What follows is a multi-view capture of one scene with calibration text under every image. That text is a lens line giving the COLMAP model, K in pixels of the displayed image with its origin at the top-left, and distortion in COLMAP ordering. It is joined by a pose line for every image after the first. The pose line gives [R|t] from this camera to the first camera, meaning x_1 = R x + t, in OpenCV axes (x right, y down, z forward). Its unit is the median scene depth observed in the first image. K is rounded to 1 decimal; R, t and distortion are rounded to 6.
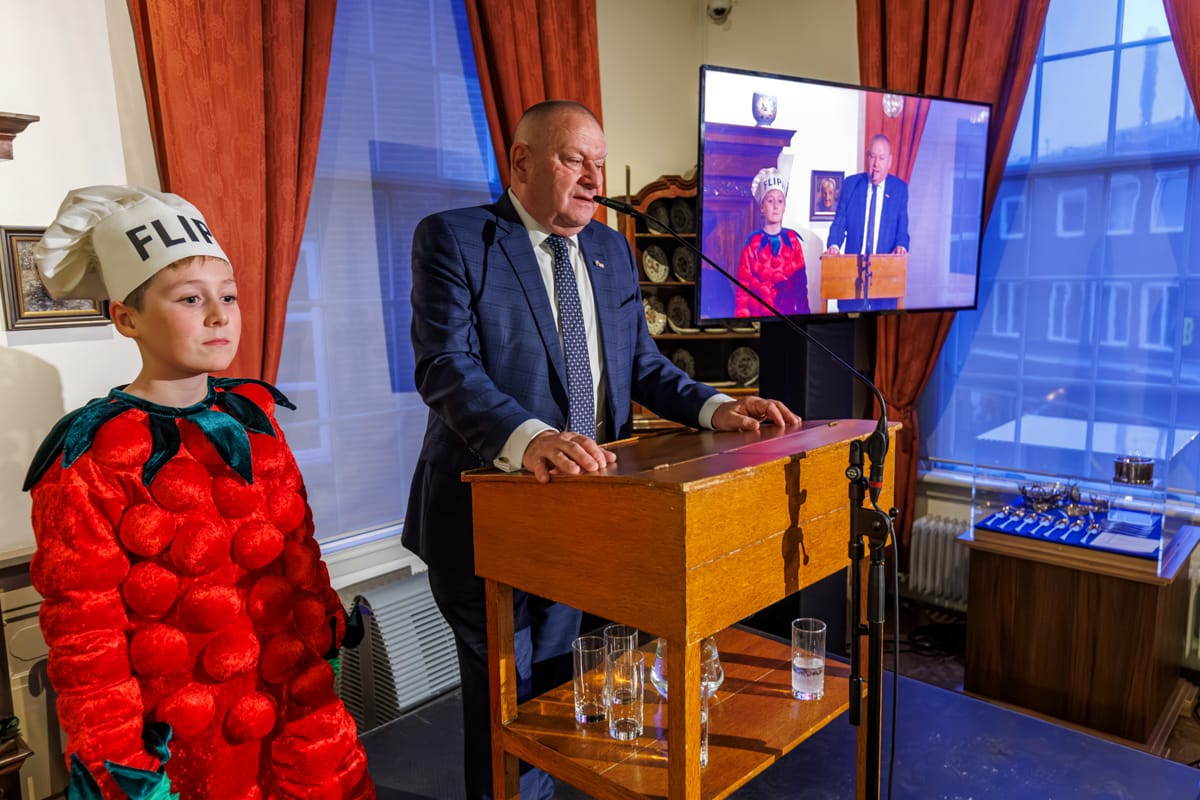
lens RADIAL K [[849.9, 0, 615.5], [0, 849.9, 404.3], [0, 0, 1]] dist [-0.006086, -0.003394]
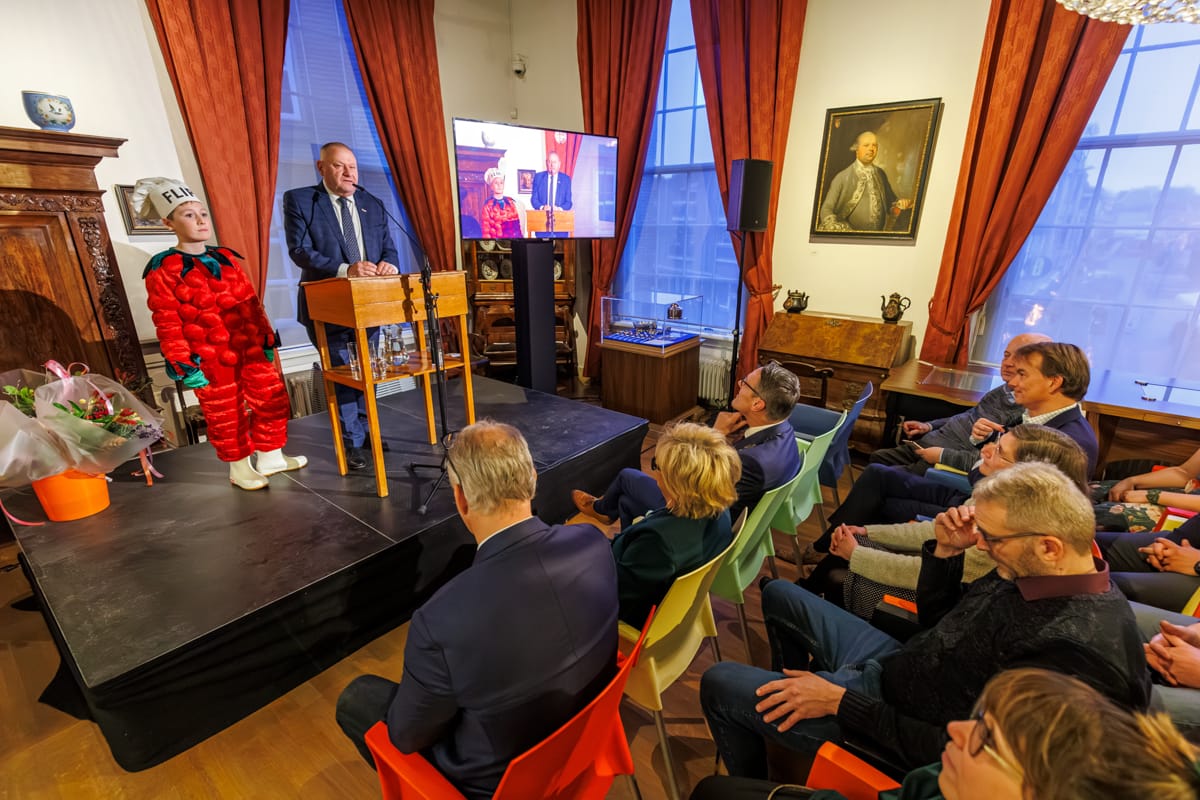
lens RADIAL K [[533.4, 0, 607.3], [0, 533.4, 402.3], [0, 0, 1]] dist [0.002422, 0.000762]
pose [[0.995758, -0.004910, 0.091883, 0.338658], [-0.010951, 0.985154, 0.171325, 0.078251], [-0.091360, -0.171604, 0.980921, -0.475447]]
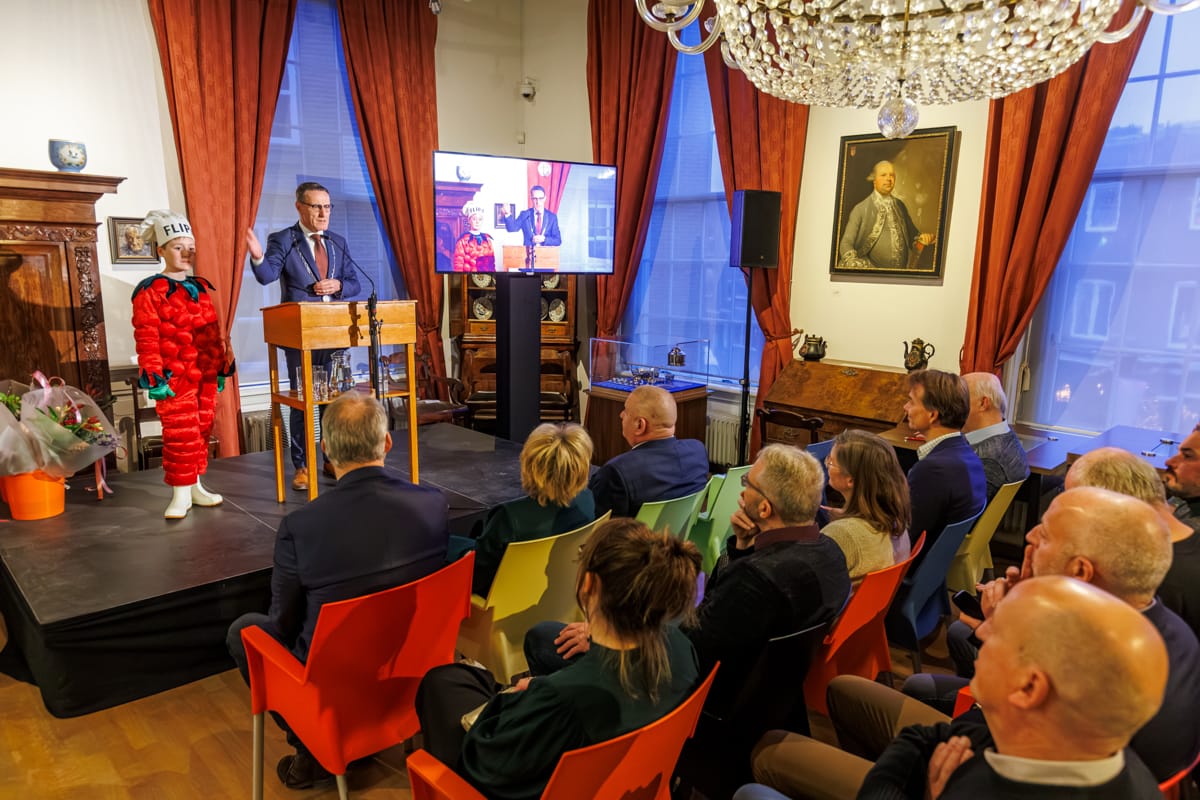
lens RADIAL K [[752.7, 0, 596.3], [0, 752.7, 394.5], [0, 0, 1]] dist [0.004201, 0.001622]
pose [[0.998570, 0.040765, -0.034592, 0.553807], [-0.039731, 0.998758, 0.030070, 0.128304], [0.035775, -0.028653, 0.998949, -0.823498]]
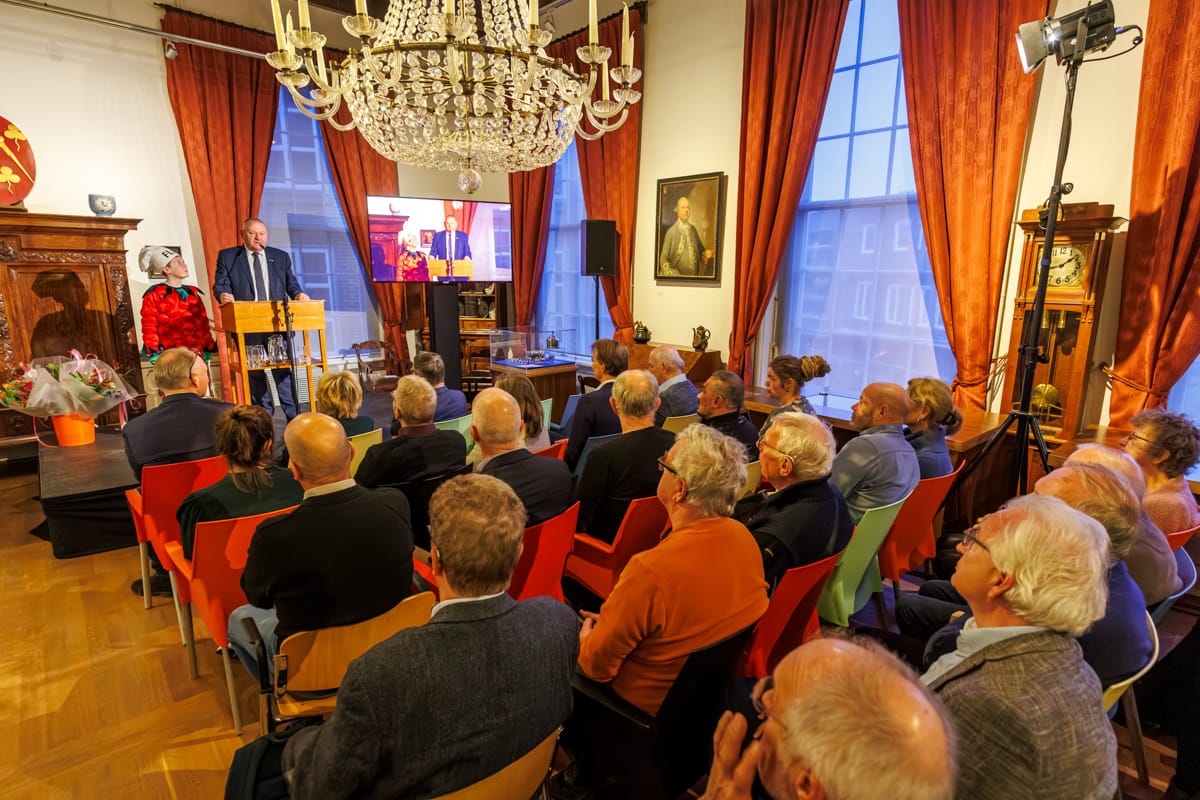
lens RADIAL K [[612.0, 0, 600.0], [0, 612.0, 400.0], [0, 0, 1]] dist [-0.003284, -0.000455]
pose [[0.995756, 0.040973, -0.082403, 1.042675], [-0.036324, 0.997705, 0.057145, 0.156505], [0.084556, -0.053909, 0.994959, -1.031831]]
